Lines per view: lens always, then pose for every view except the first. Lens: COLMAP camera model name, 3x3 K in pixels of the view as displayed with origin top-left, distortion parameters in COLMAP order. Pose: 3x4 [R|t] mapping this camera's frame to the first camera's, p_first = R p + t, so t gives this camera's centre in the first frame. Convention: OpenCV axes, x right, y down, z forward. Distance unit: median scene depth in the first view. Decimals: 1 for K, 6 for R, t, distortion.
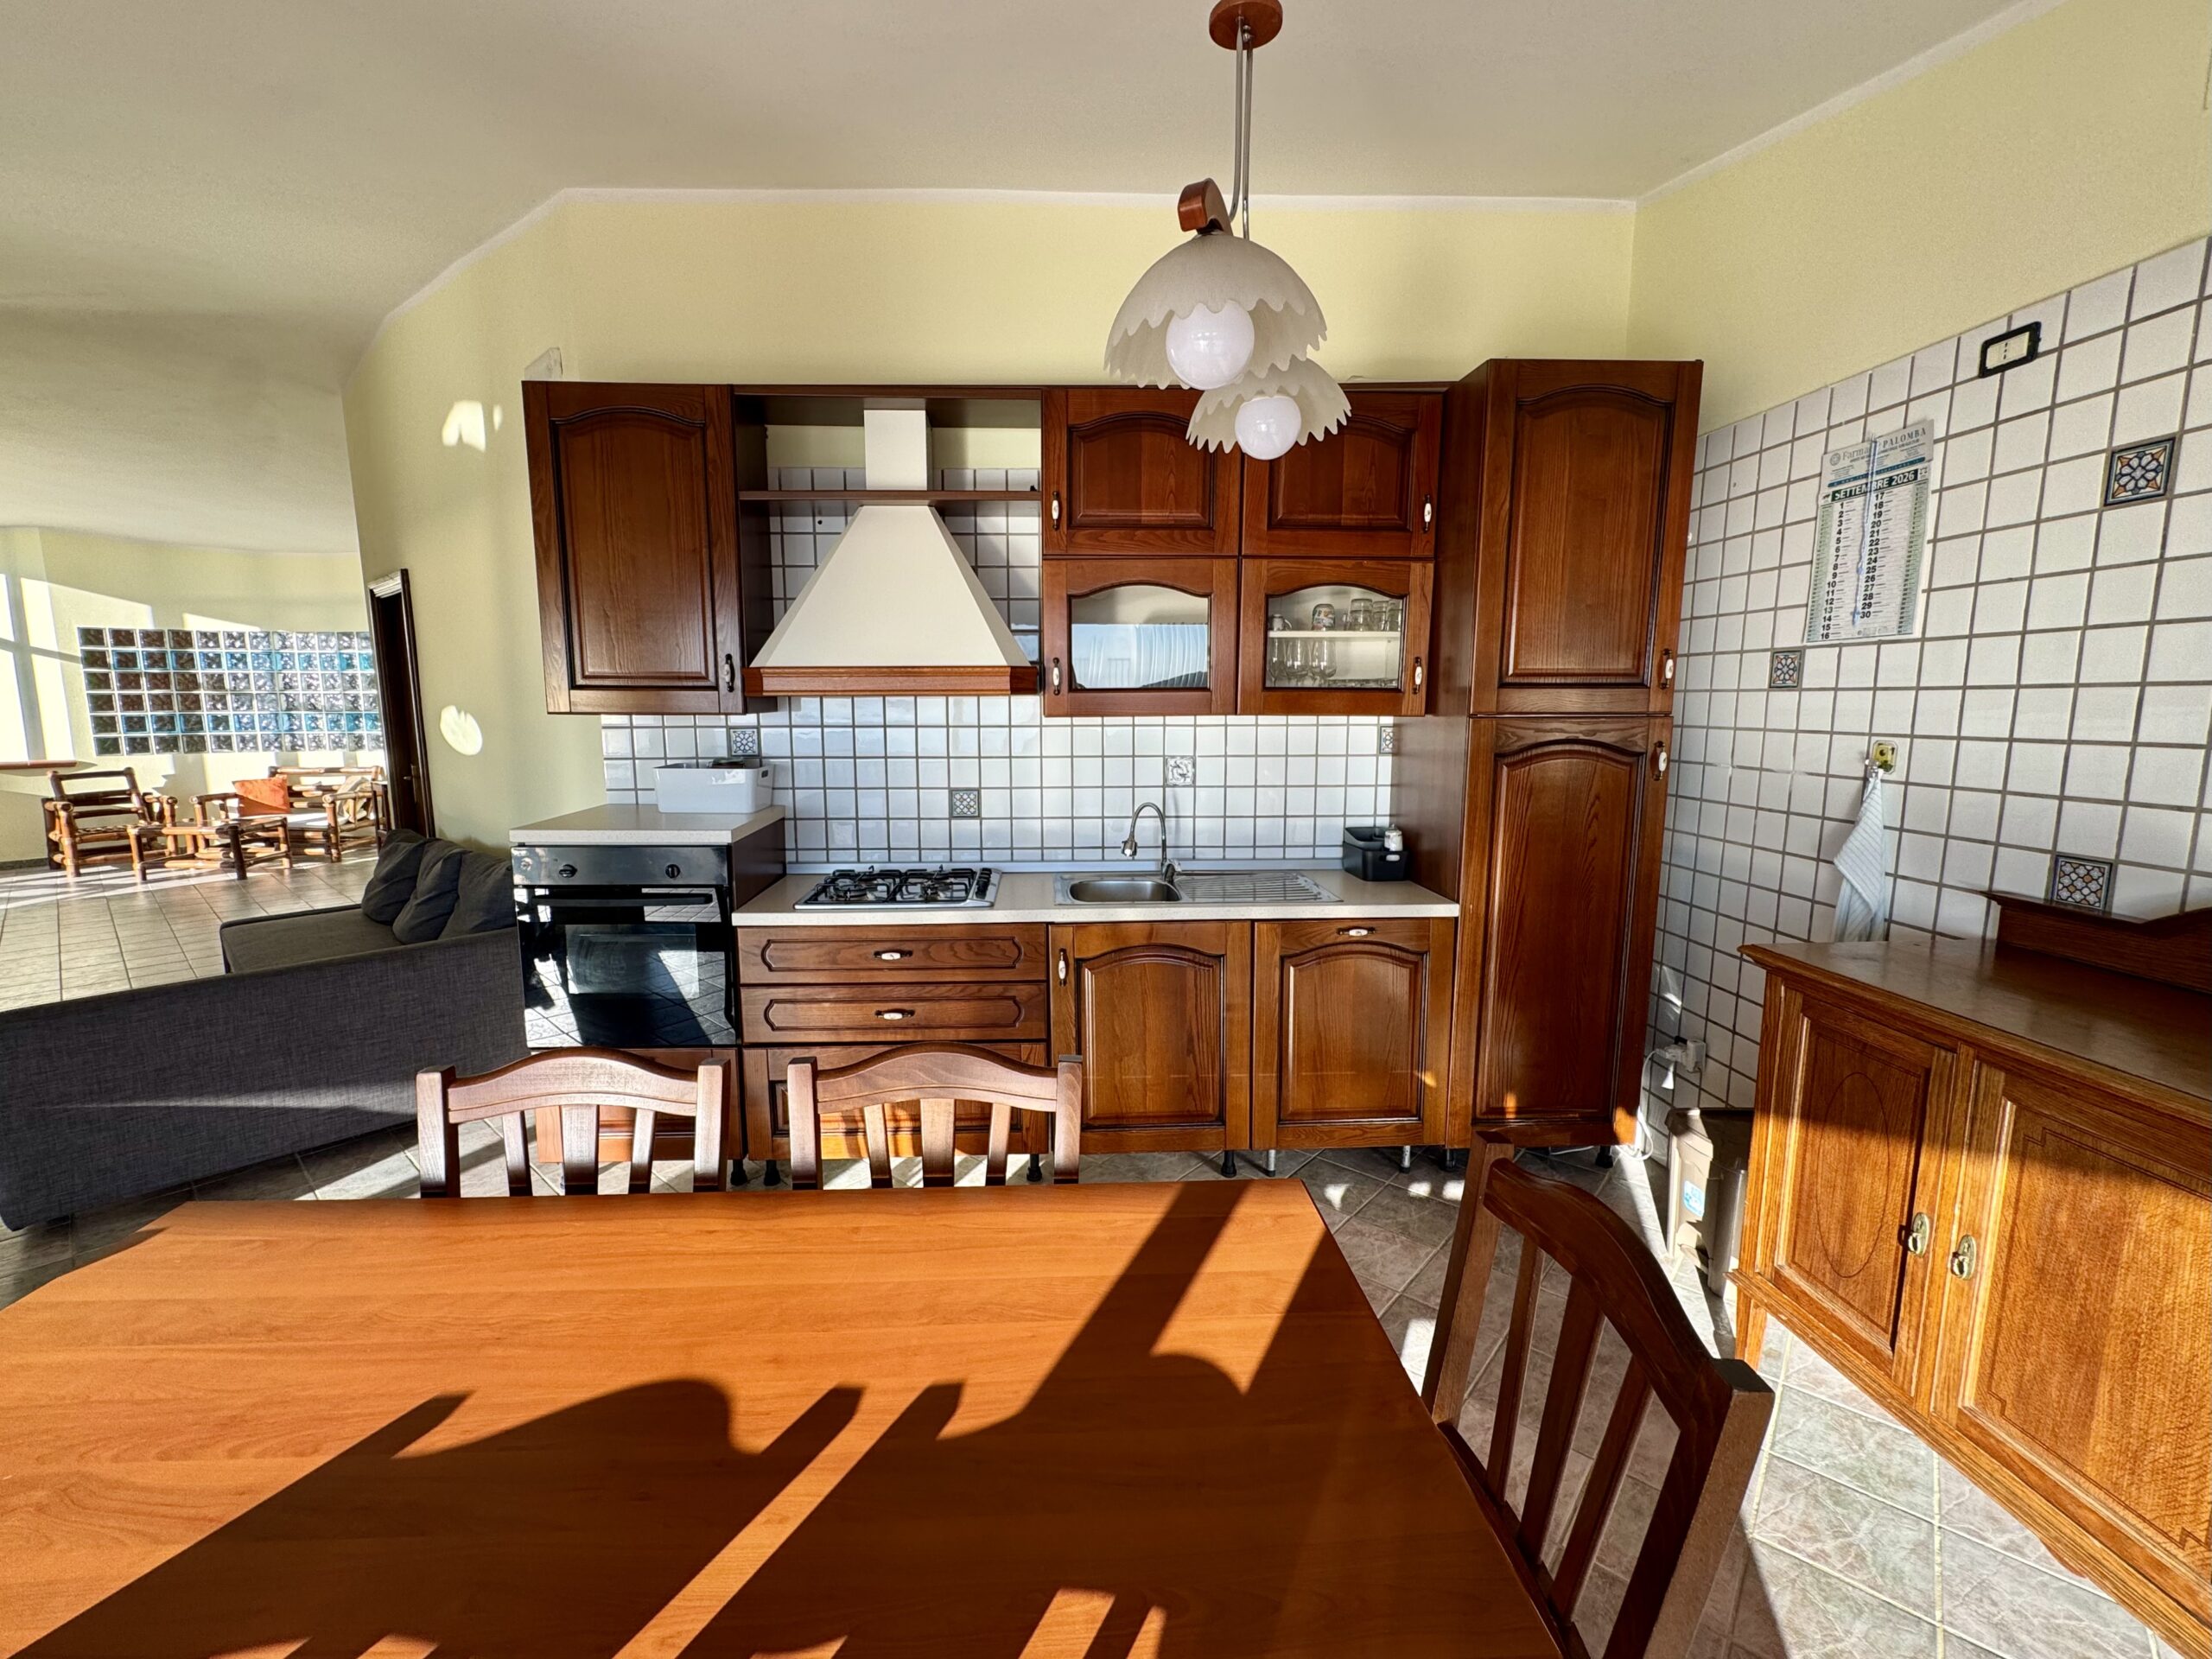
lens RADIAL K [[917.1, 0, 1093.9], [0, 917.1, 823.3], [0, 0, 1]] dist [-0.001904, 0.000261]
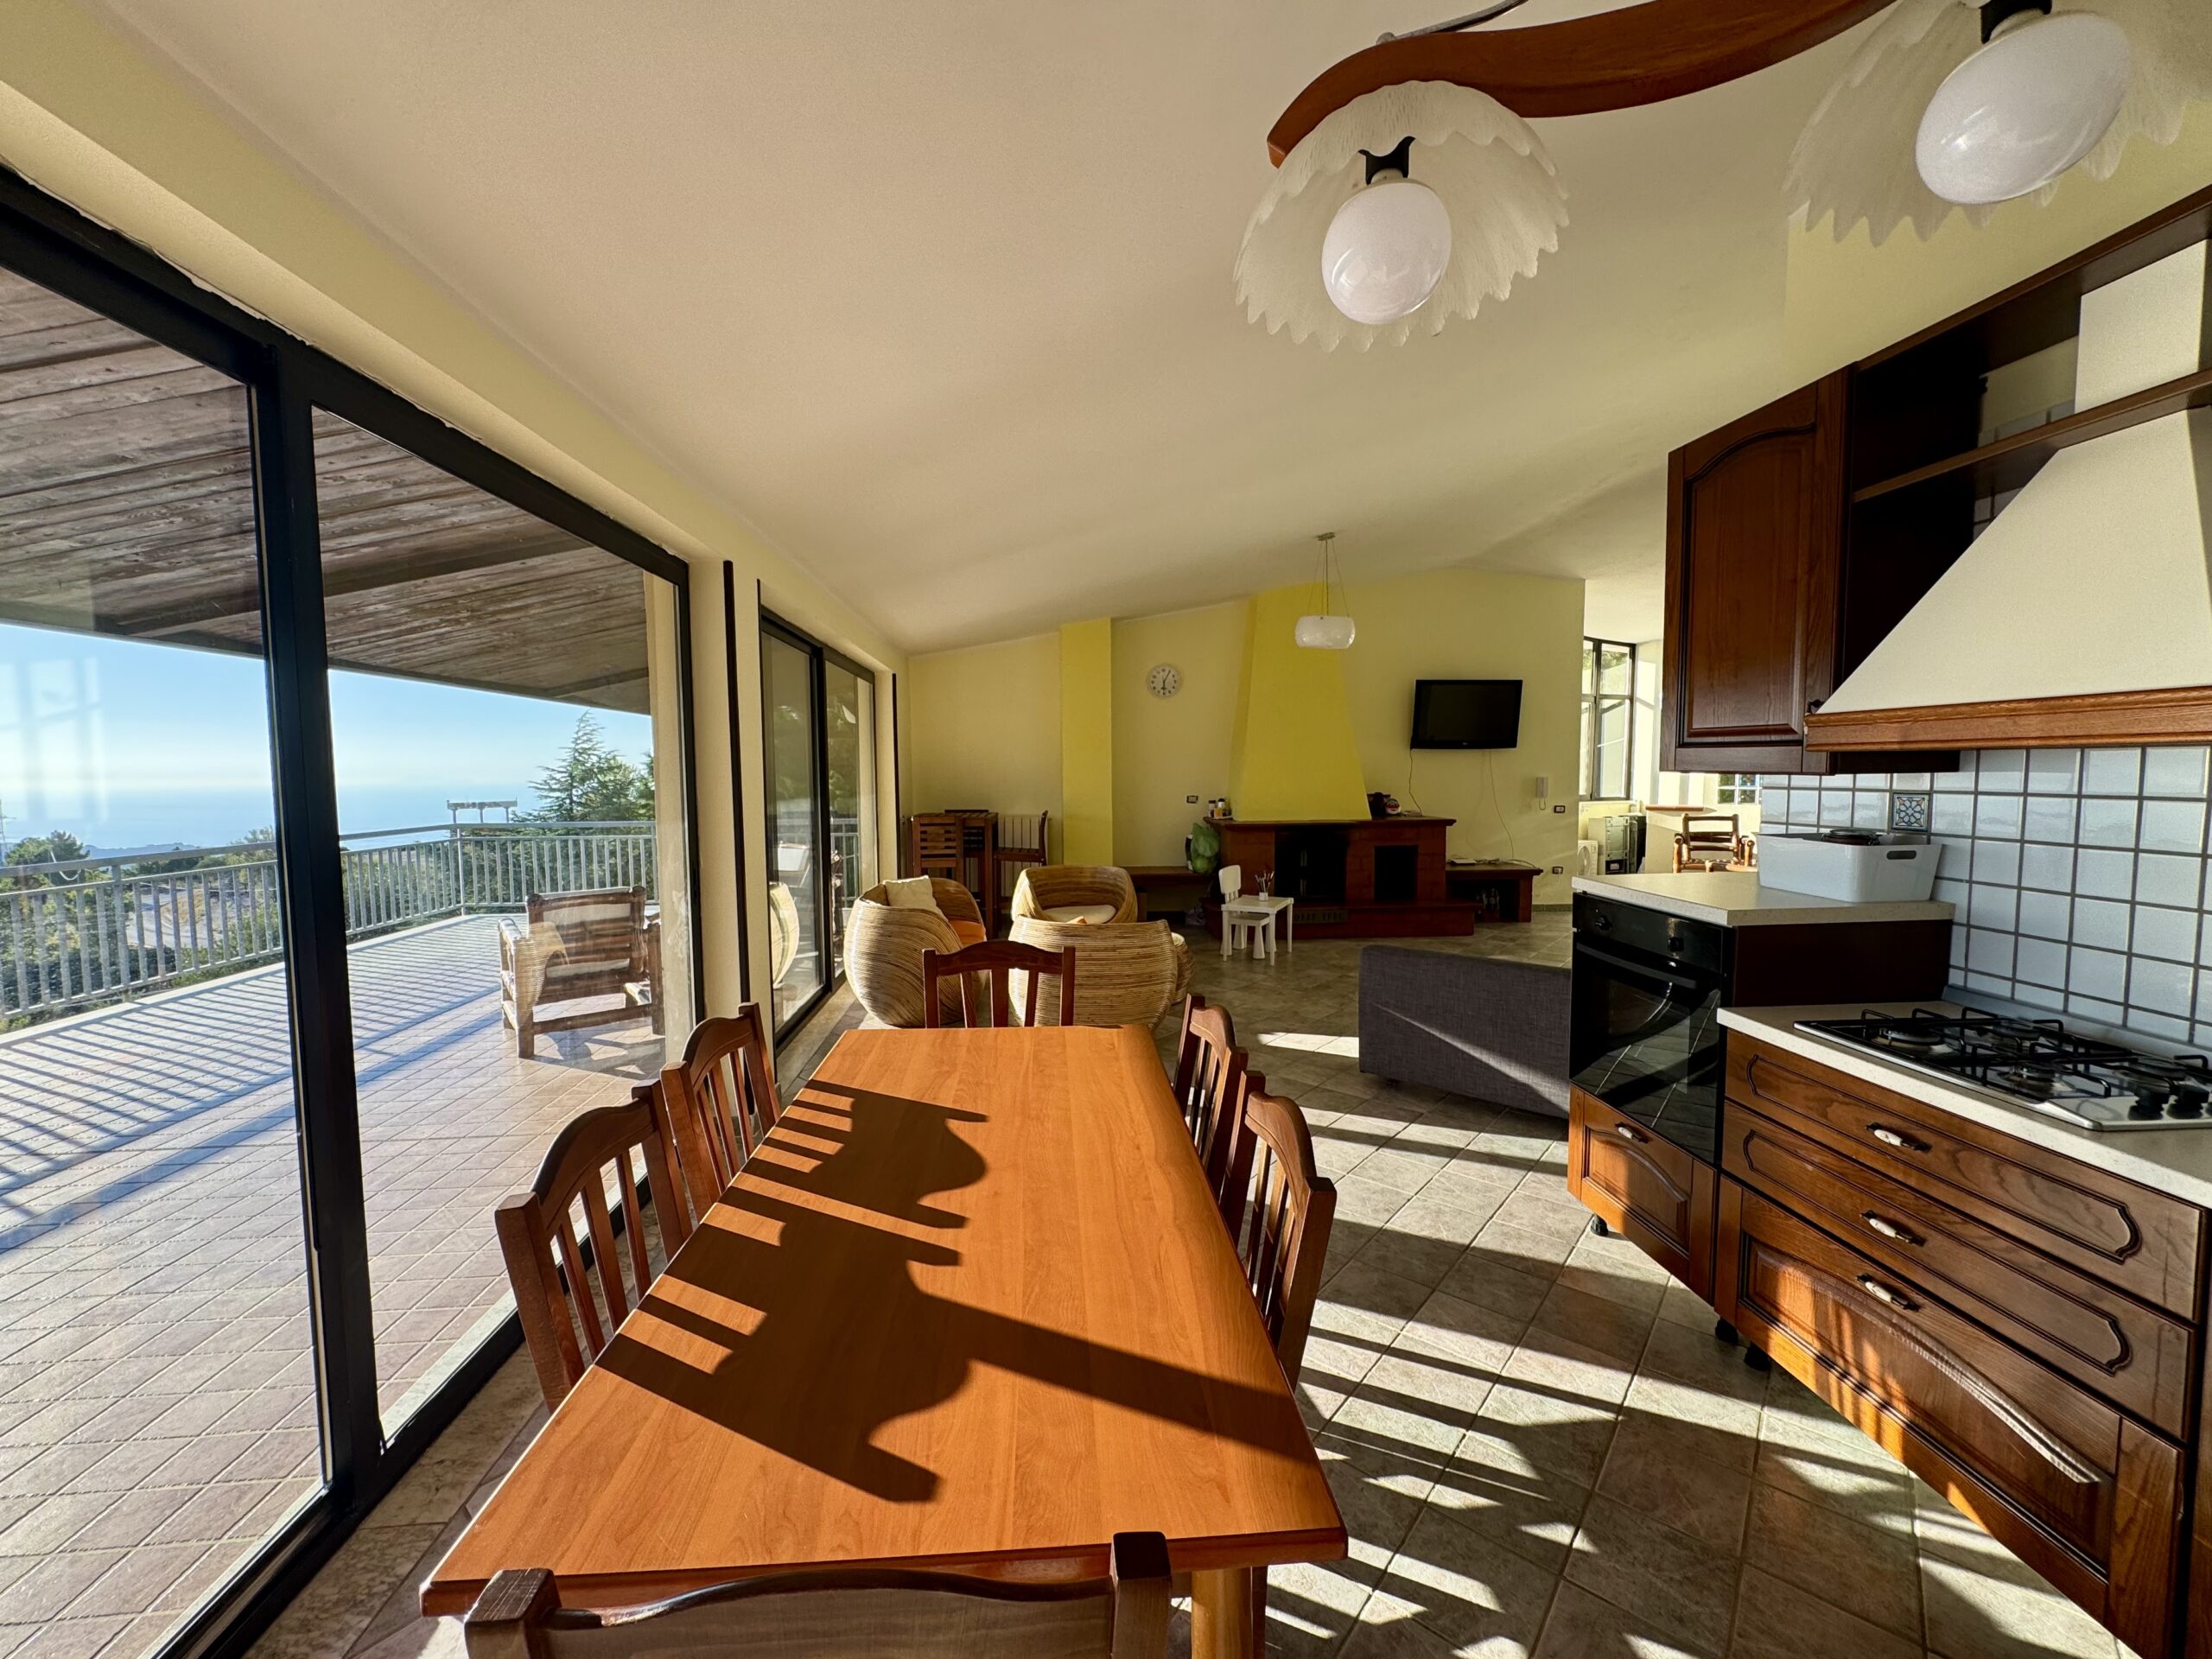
lens RADIAL K [[891.4, 0, 1101.4], [0, 891.4, 825.0], [0, 0, 1]] dist [-0.000190, 0.000166]
pose [[0.024402, 0.067851, -0.997397, 0.125664], [-0.127814, 0.989718, 0.064202, -0.015317], [0.991498, 0.125915, 0.032824, 0.121727]]
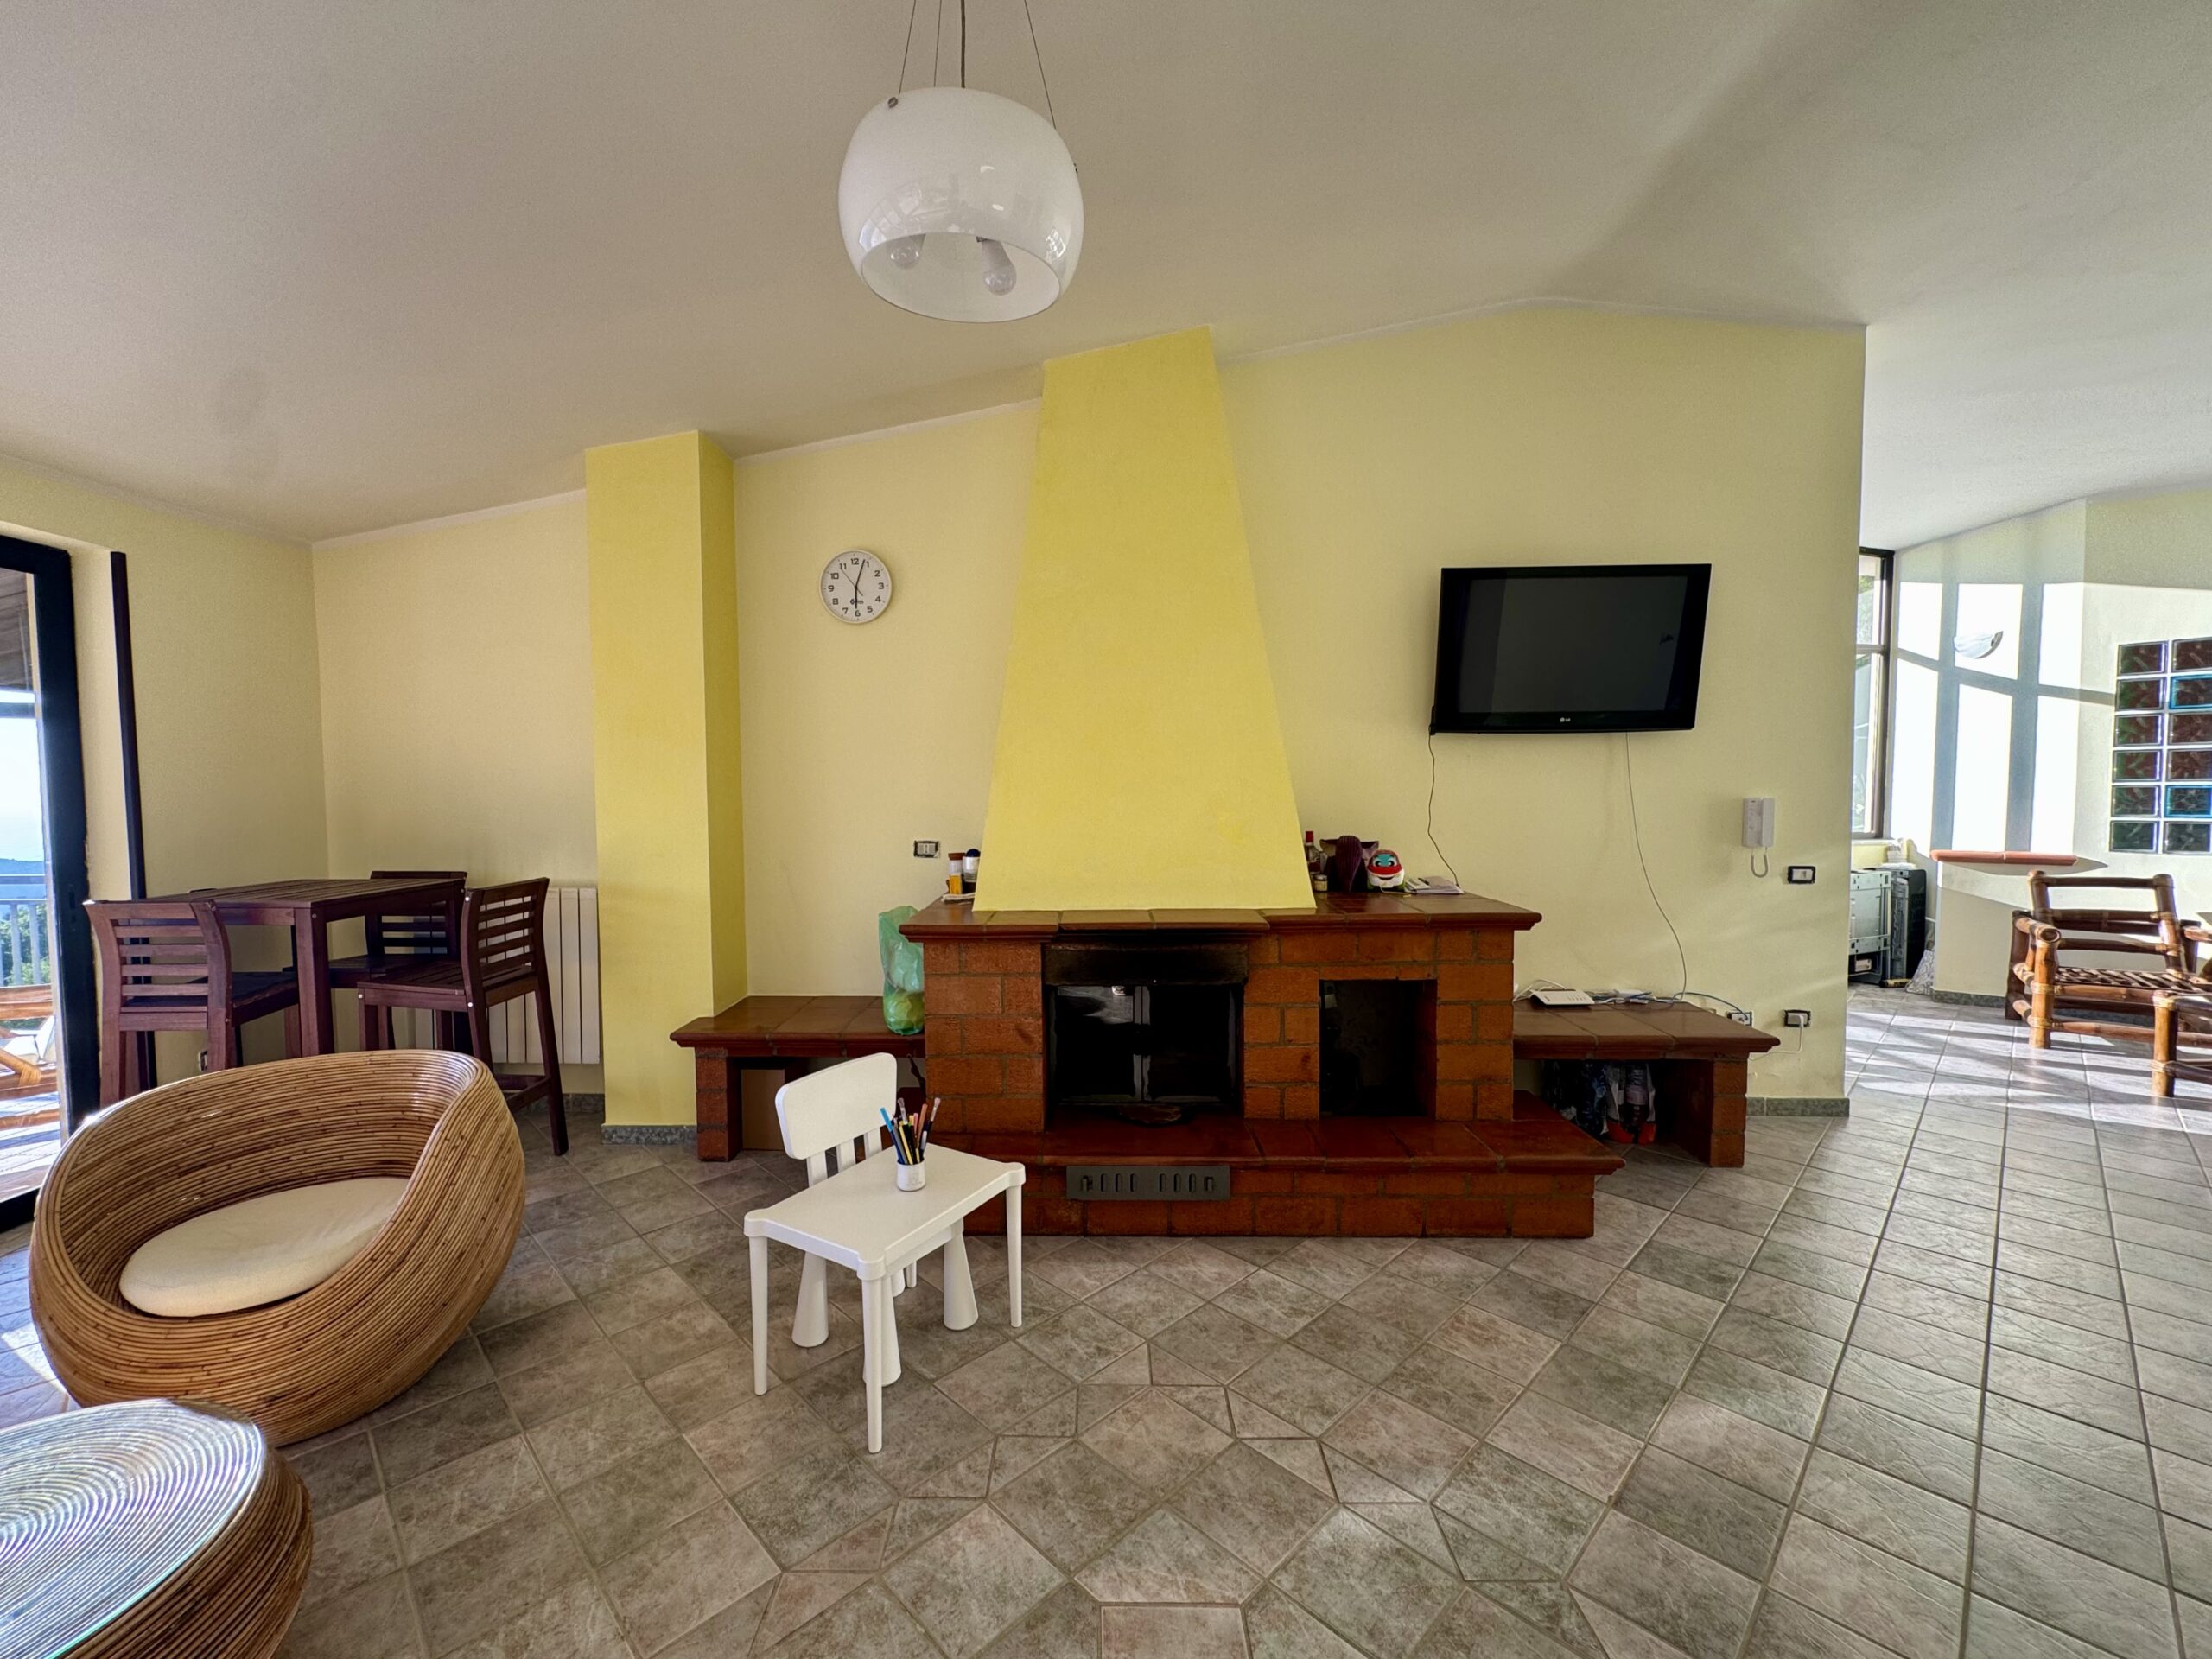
lens RADIAL K [[935.5, 0, 1047.5], [0, 935.5, 826.6], [0, 0, 1]] dist [0.000021, 0.000206]
pose [[-0.088454, 0.049620, -0.994844, -0.411945], [-0.124266, 0.990406, 0.060447, -0.040564], [0.988298, 0.128972, -0.081439, 0.352010]]
